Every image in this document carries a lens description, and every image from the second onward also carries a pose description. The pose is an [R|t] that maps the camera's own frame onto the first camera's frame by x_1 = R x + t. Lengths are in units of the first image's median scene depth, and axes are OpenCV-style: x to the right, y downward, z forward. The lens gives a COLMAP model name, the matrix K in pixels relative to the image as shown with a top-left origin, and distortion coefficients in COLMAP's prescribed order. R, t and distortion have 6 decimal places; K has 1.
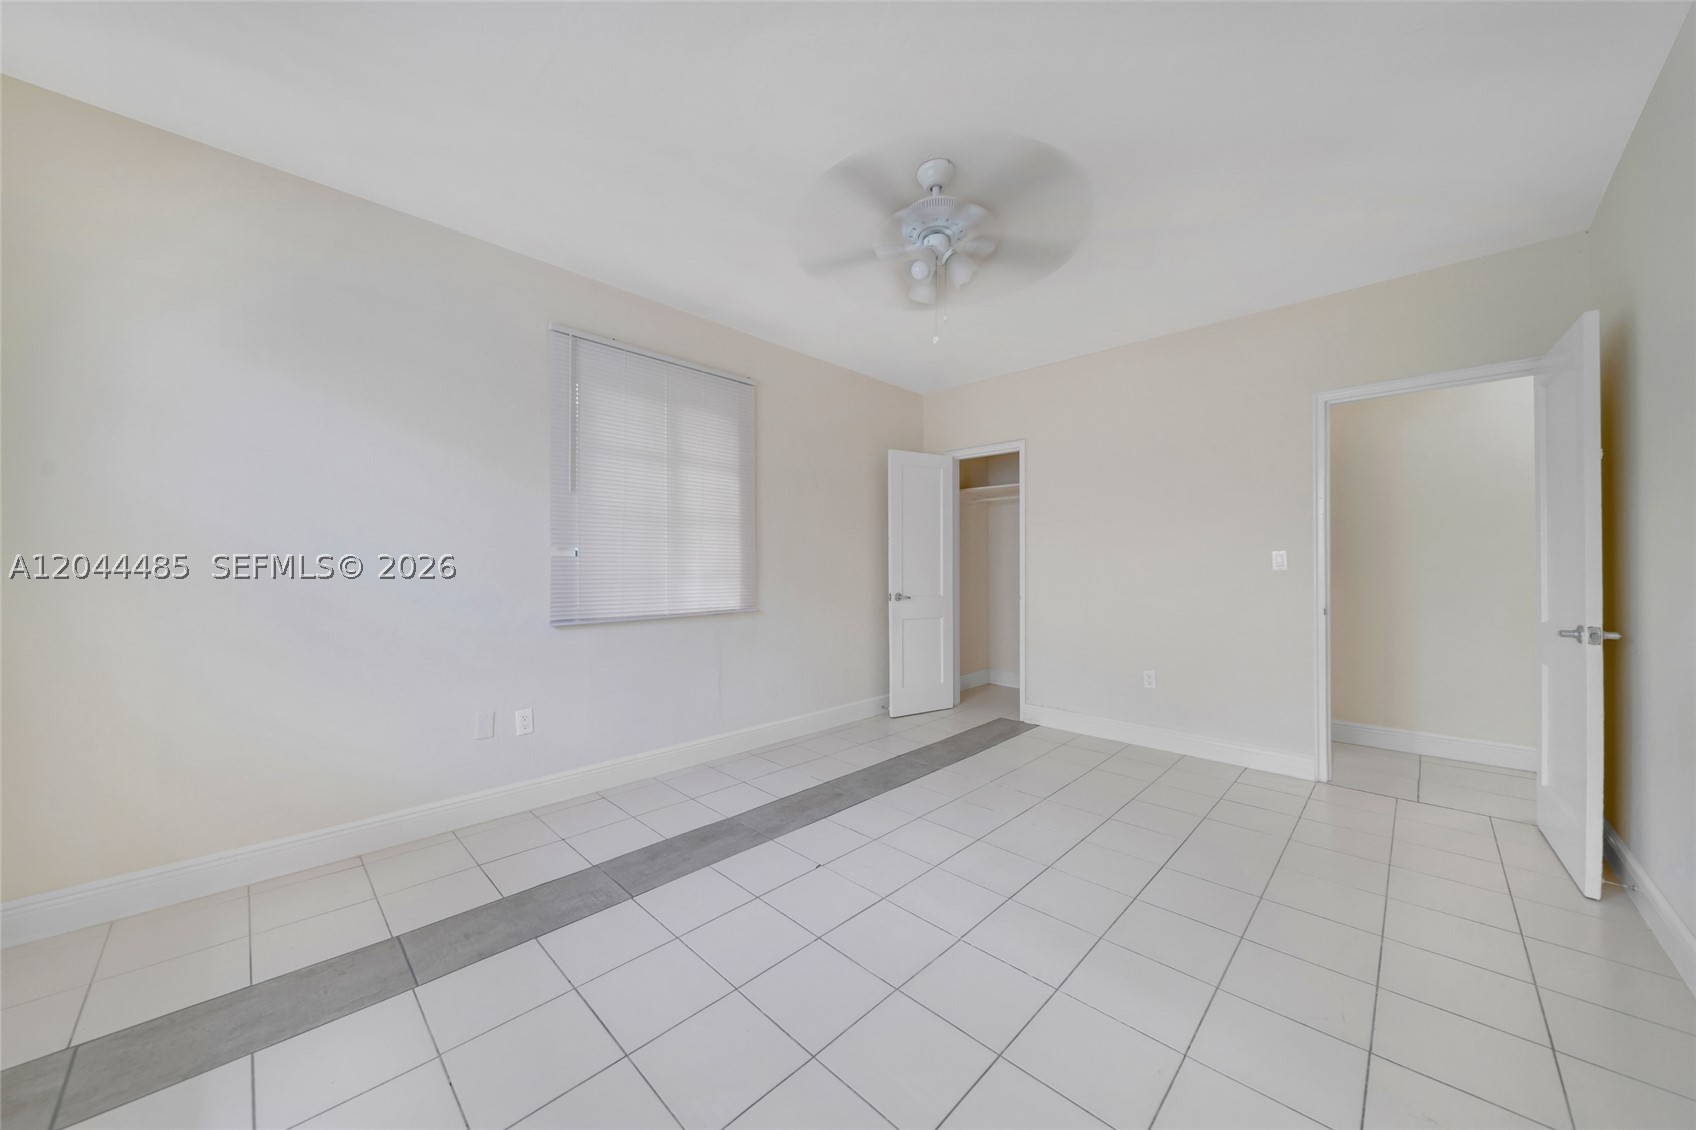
lens RADIAL K [[597.4, 0, 836.0], [0, 597.4, 571.8], [0, 0, 1]] dist [-0.016077, -0.000209]
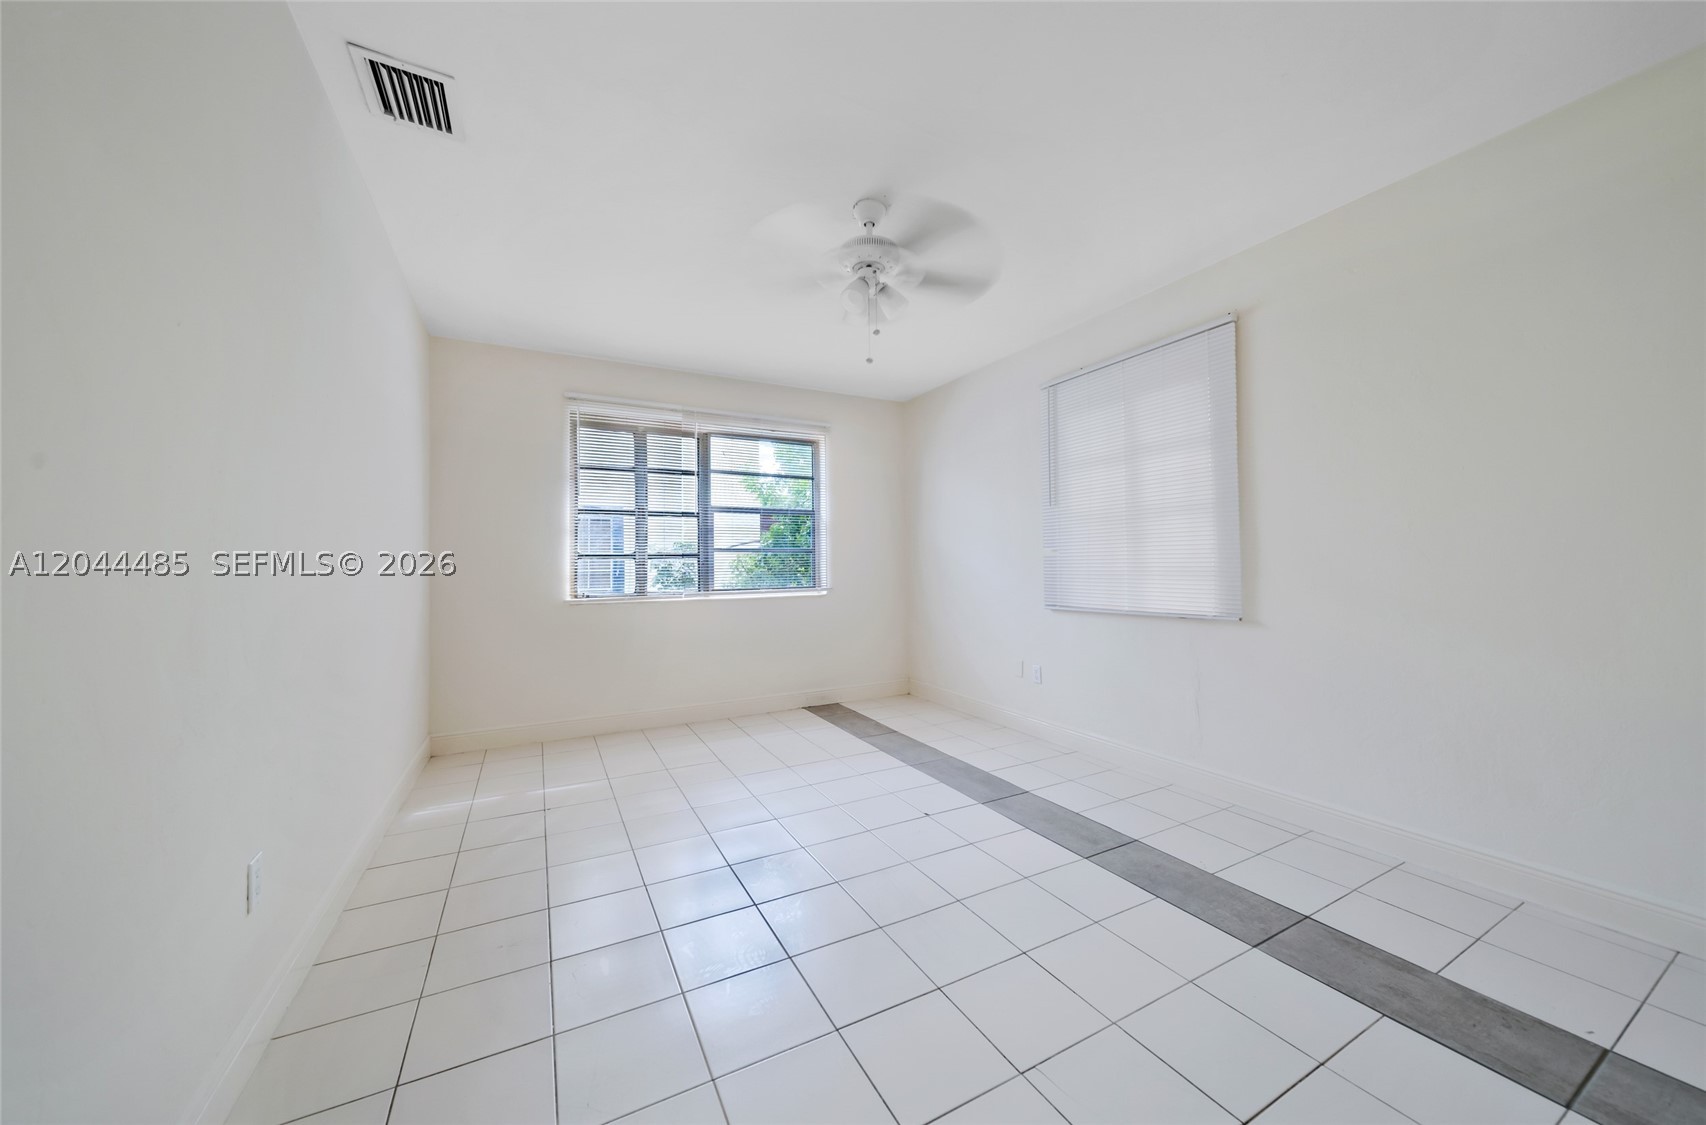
lens RADIAL K [[605.0, 0, 819.5], [0, 605.0, 562.3], [0, 0, 1]] dist [0.000544, -0.001186]
pose [[-0.352825, -0.003590, -0.935682, 0.834211], [0.002481, 0.999986, -0.004772, -0.005682], [0.935686, -0.004005, -0.352811, 0.857884]]
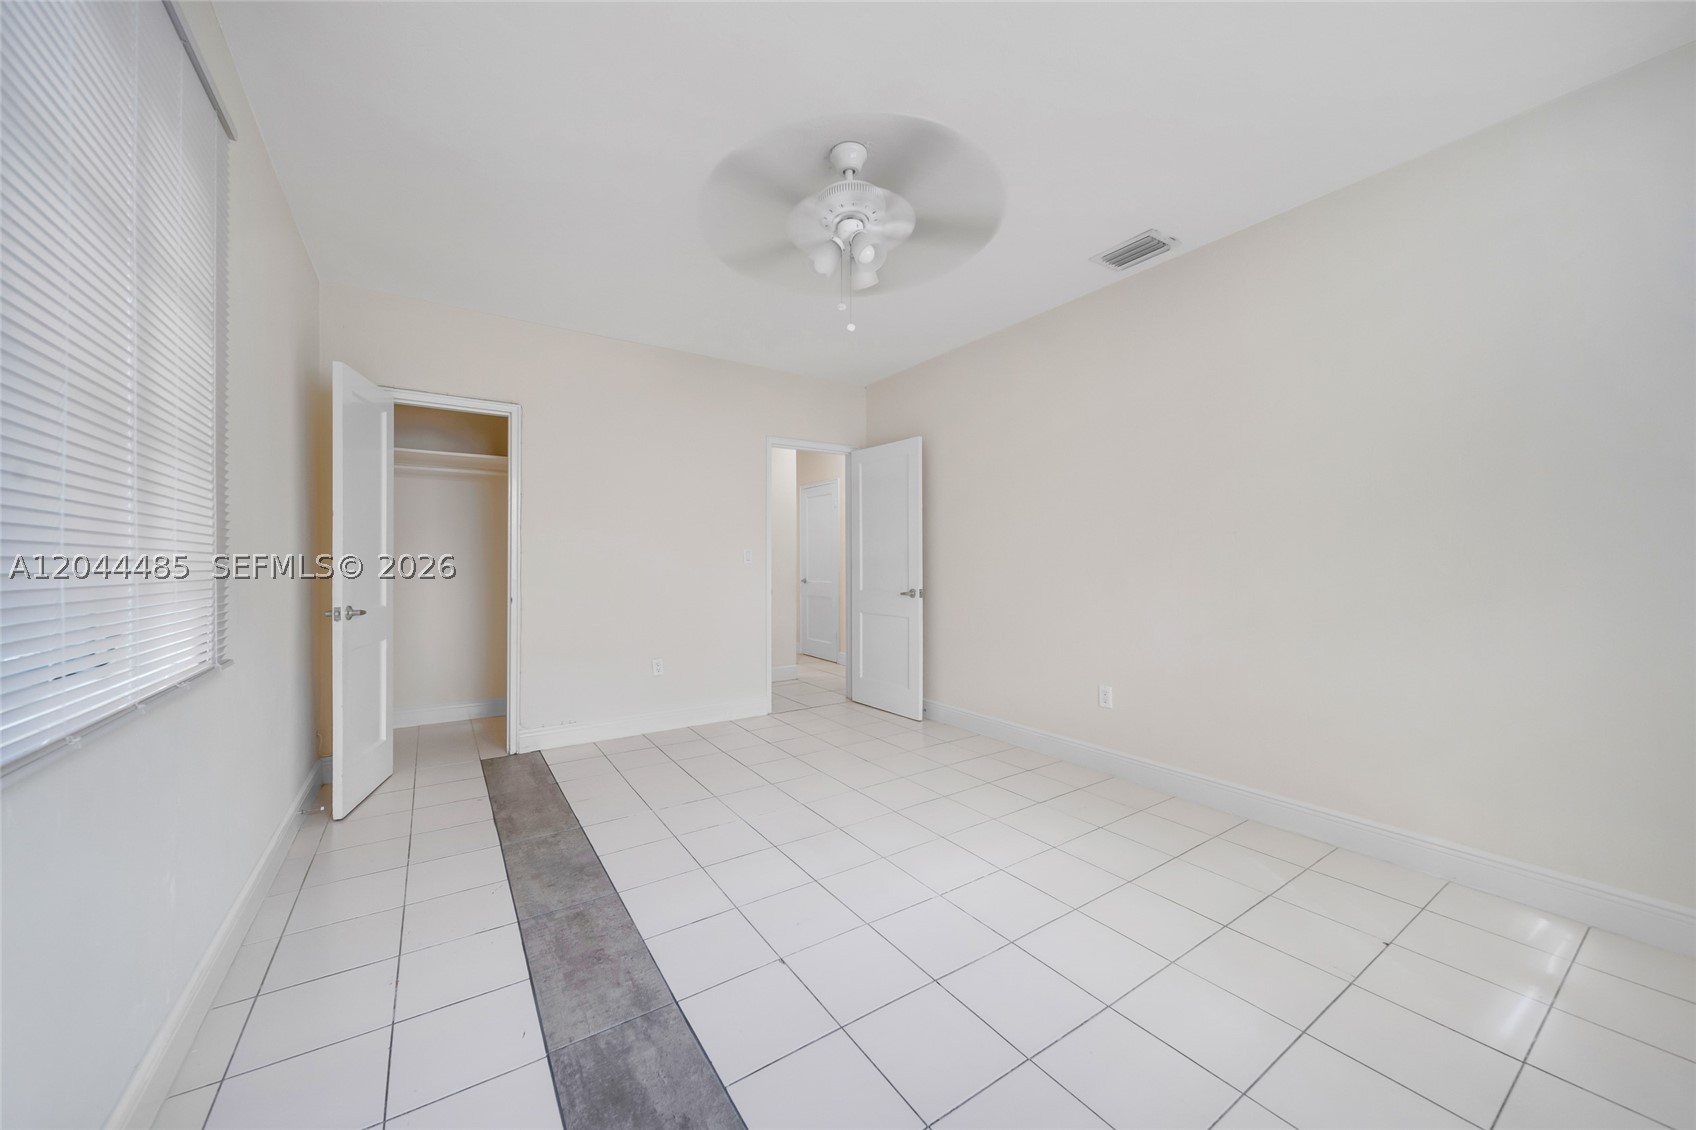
lens RADIAL K [[597.4, 0, 850.4], [0, 597.4, 557.5], [0, 0, 1]] dist [-0.016077, -0.000209]
pose [[0.175910, 0.004423, 0.984396, -0.522915], [0.011445, 0.999913, -0.006538, -0.004137], [-0.984340, 0.012417, 0.175844, 0.541884]]
